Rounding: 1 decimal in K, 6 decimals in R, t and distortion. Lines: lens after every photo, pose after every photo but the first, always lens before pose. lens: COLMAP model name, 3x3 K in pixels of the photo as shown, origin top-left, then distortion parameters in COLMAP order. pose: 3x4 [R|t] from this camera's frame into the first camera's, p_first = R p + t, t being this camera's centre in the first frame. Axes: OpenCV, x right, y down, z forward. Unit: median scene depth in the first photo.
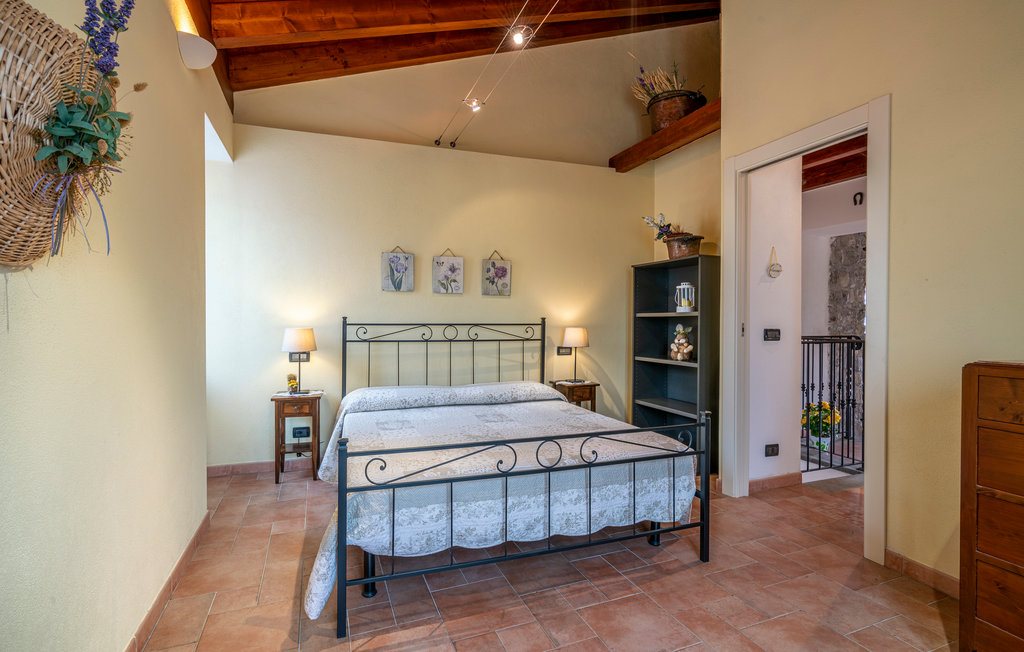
lens RADIAL K [[475.7, 0, 514.4], [0, 475.7, 333.0], [0, 0, 1]] dist [-0.000084, 0.000345]
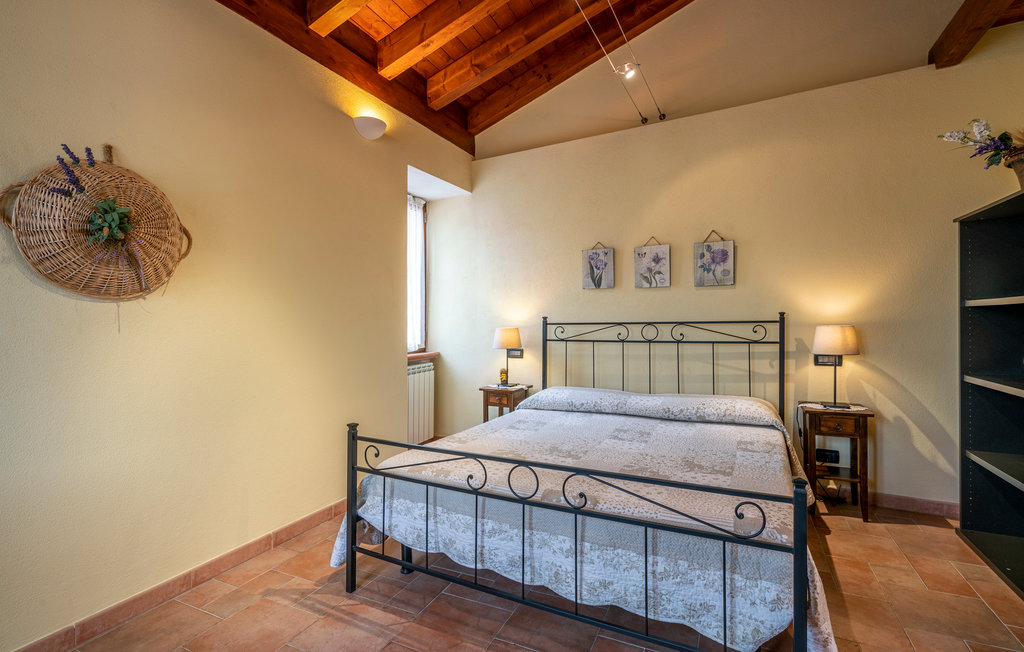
lens RADIAL K [[481.9, 0, 514.5], [0, 481.9, 320.8], [0, 0, 1]] dist [0.000074, 0.000068]
pose [[0.667509, -0.012468, -0.744497, 0.365843], [-0.002413, 0.999818, -0.018907, -0.004751], [0.744598, 0.014417, 0.667358, 0.227013]]
